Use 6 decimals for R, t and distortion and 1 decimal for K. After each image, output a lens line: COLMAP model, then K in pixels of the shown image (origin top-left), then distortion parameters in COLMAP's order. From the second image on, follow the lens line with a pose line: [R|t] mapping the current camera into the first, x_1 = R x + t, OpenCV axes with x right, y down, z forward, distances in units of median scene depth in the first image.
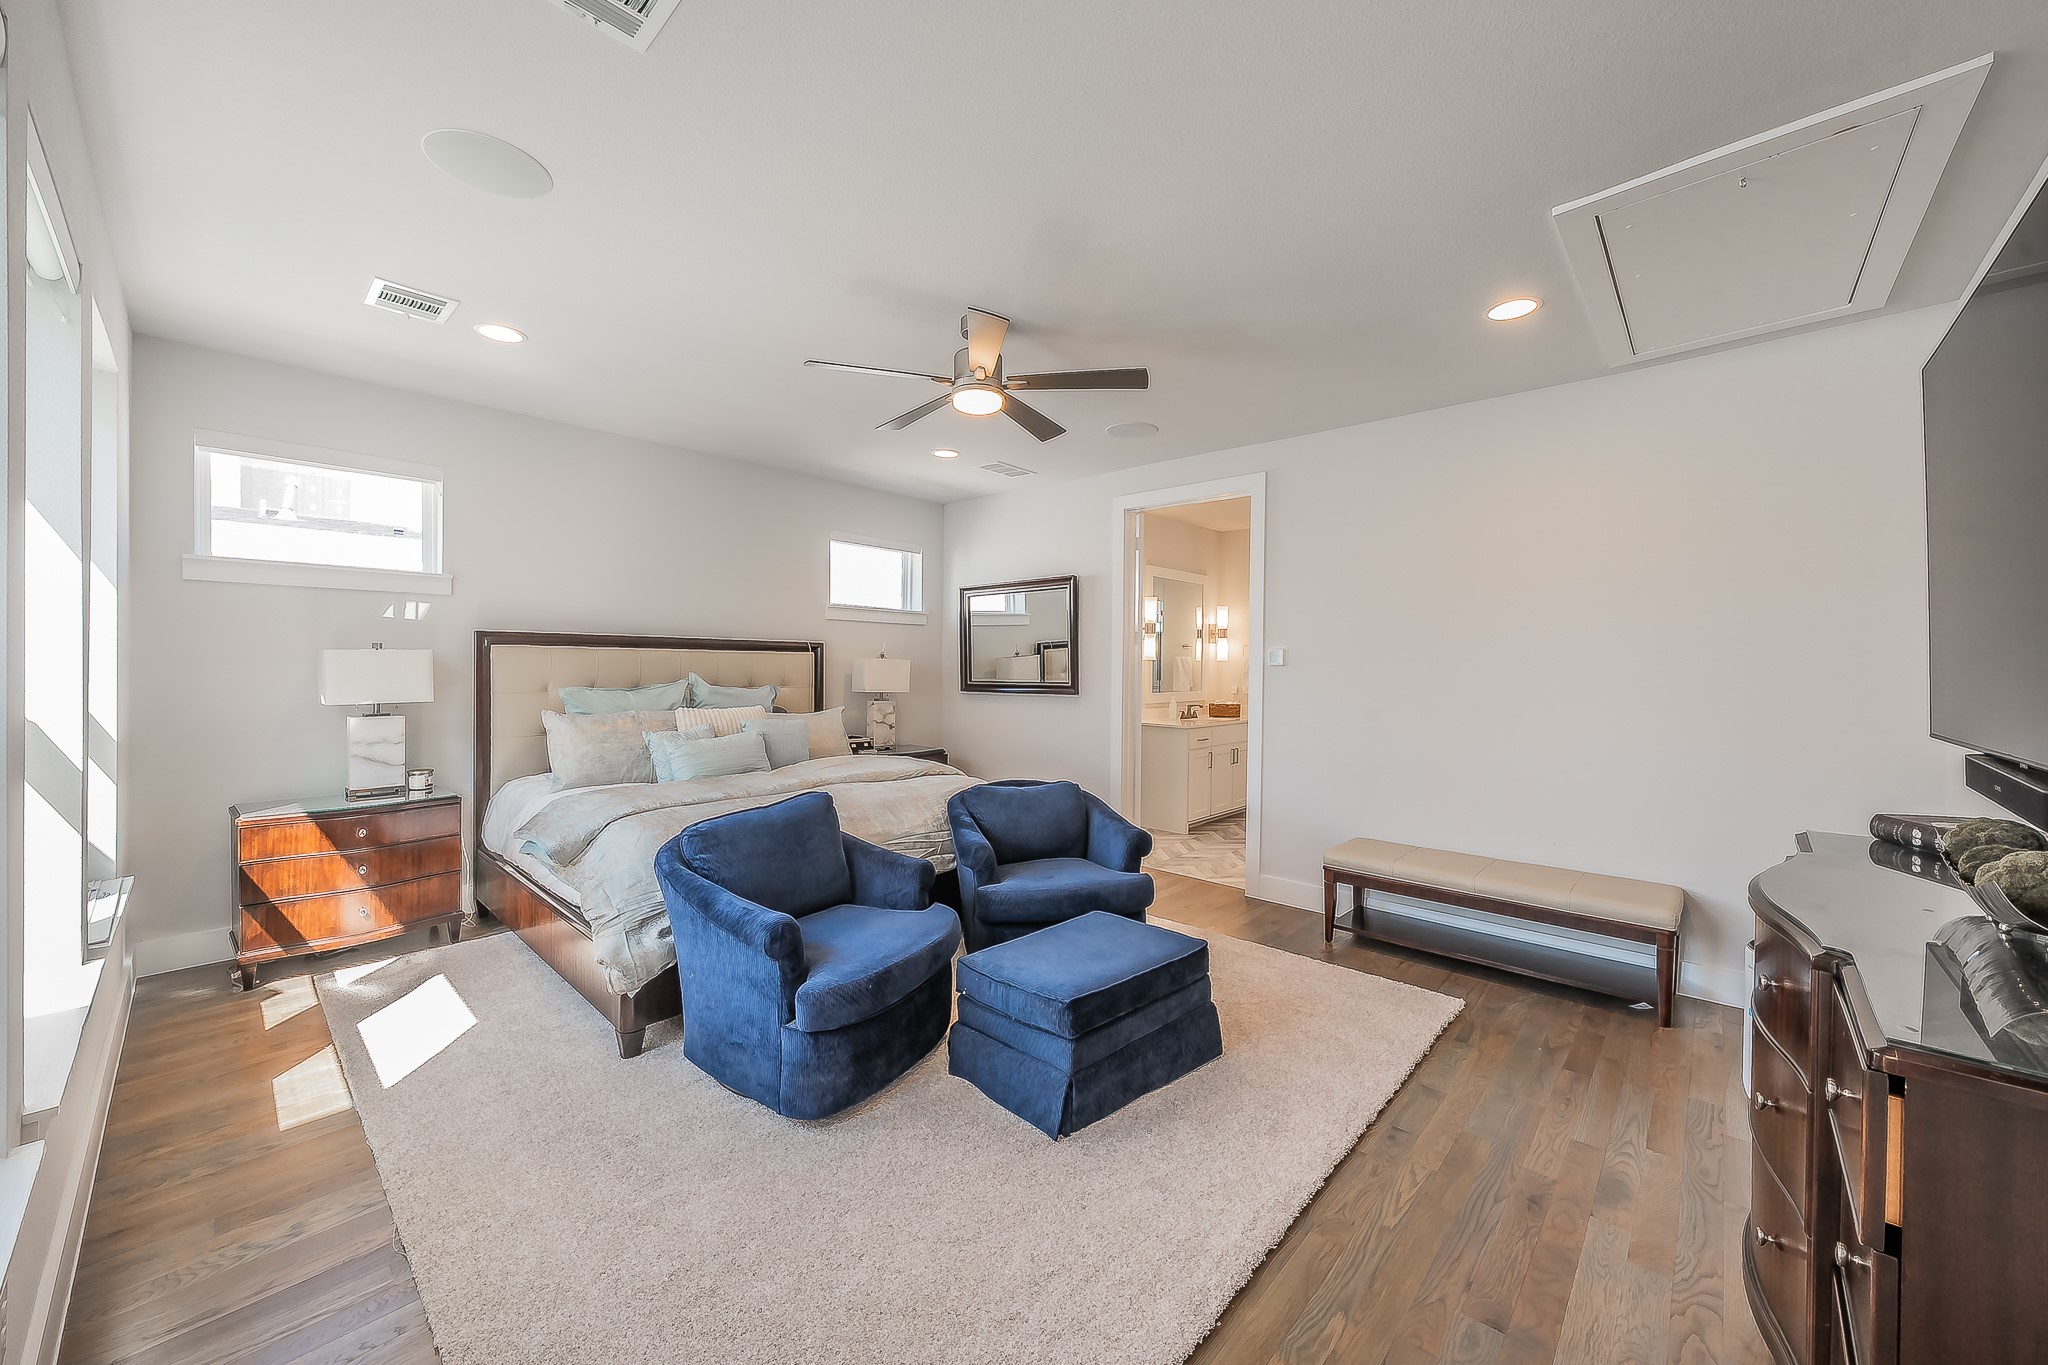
lens RADIAL K [[733.3, 0, 1020.3], [0, 733.3, 677.2], [0, 0, 1]] dist [-0.001366, -0.000147]
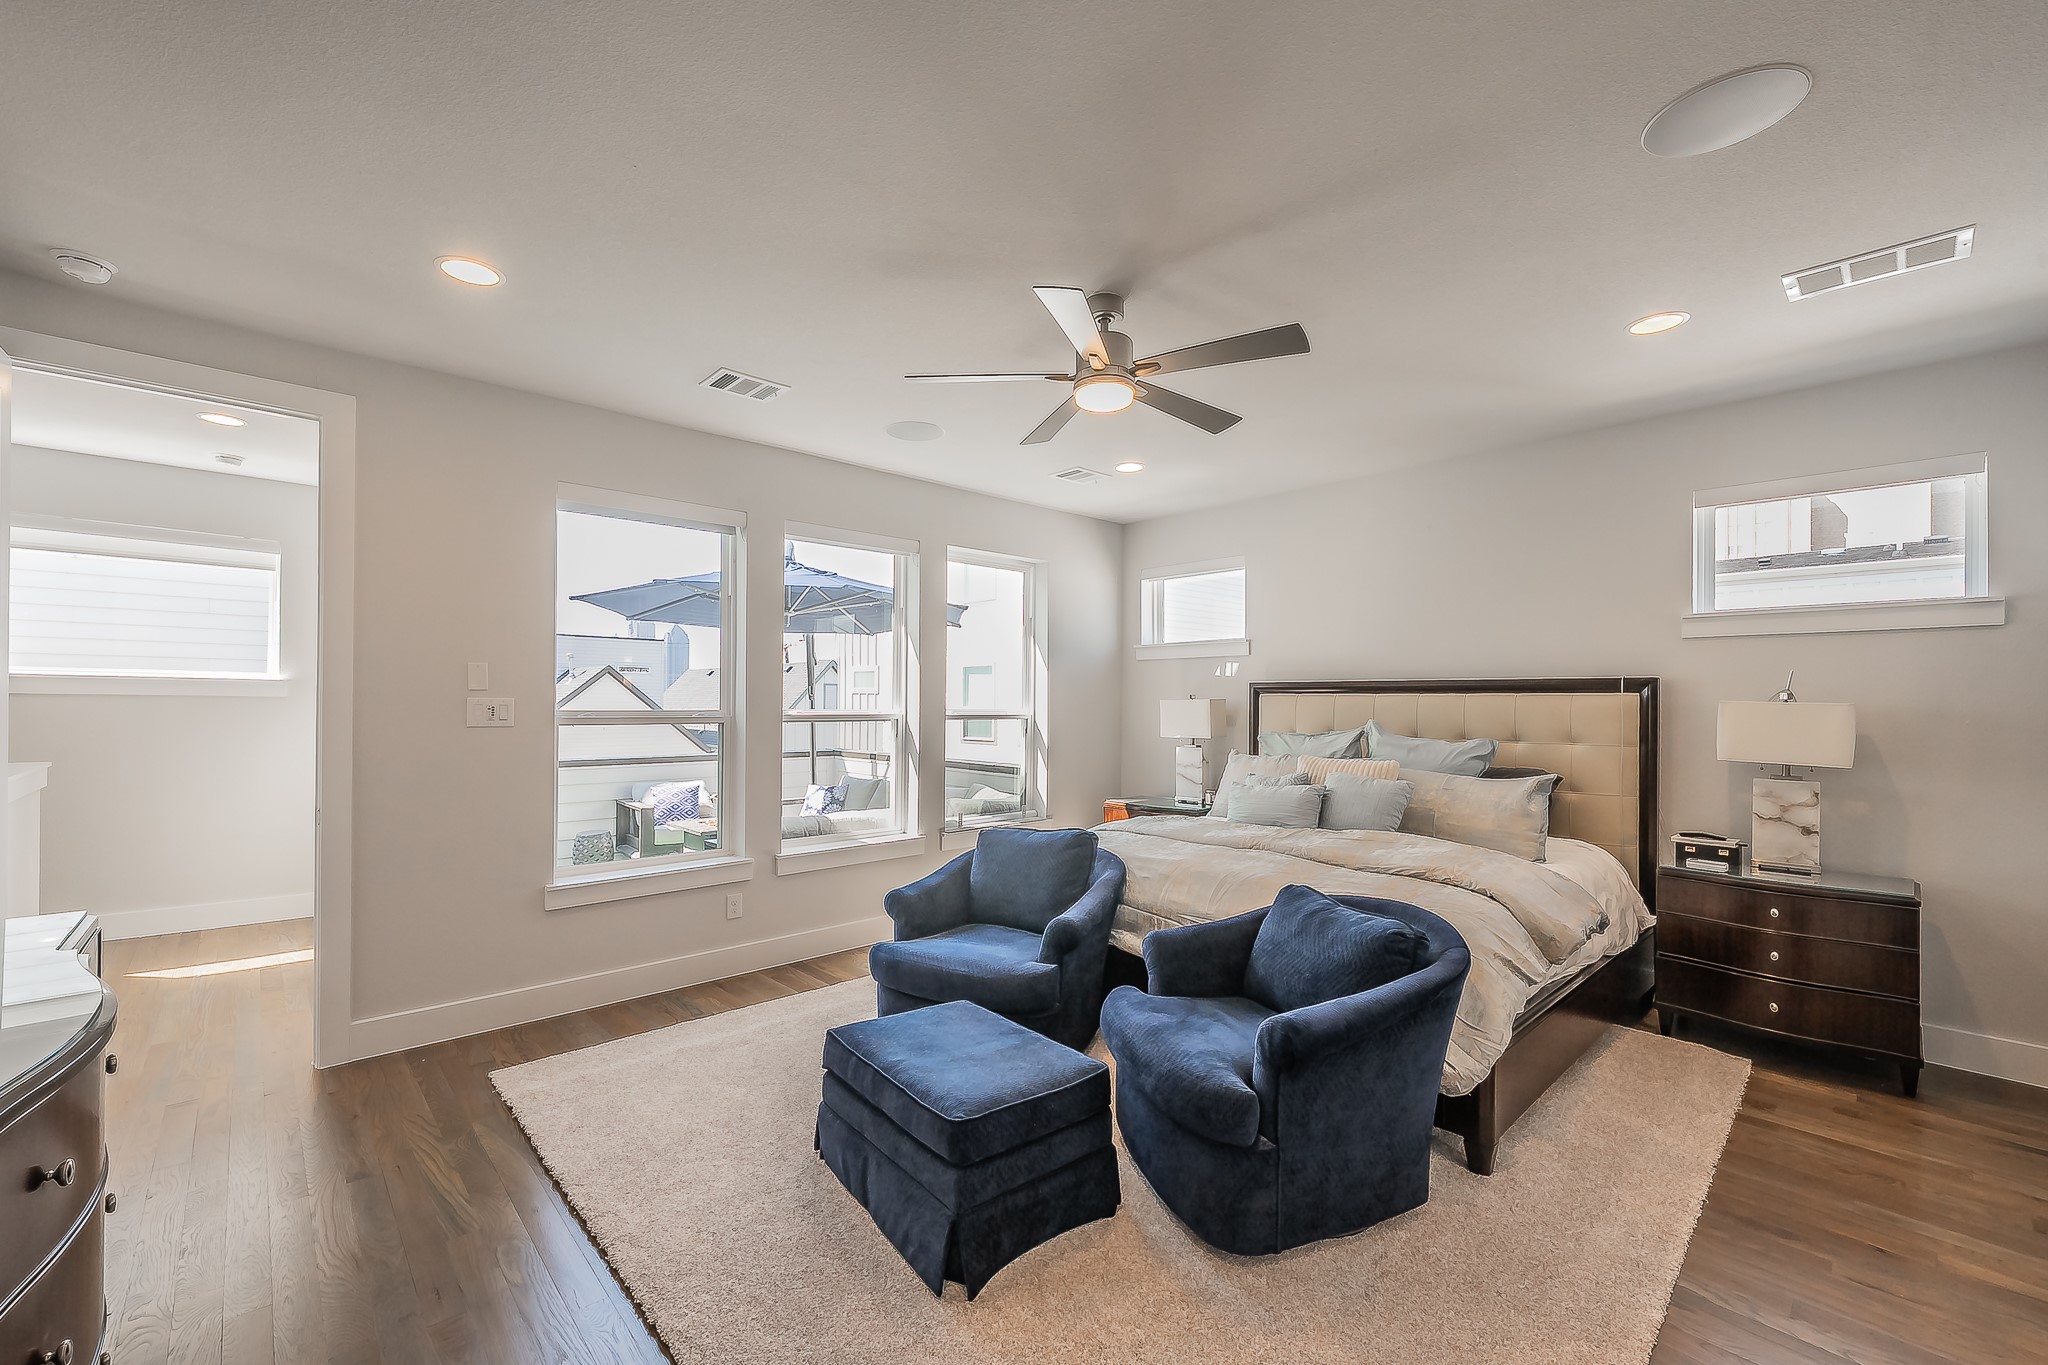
lens RADIAL K [[820.5, 0, 1025.7], [0, 820.5, 670.6], [0, 0, 1]] dist [0.000643, 0.000035]
pose [[-0.056210, -0.052536, -0.997036, 0.528050], [-0.025236, 0.998370, -0.051183, -0.003288], [0.998100, 0.022284, -0.057444, 0.569718]]
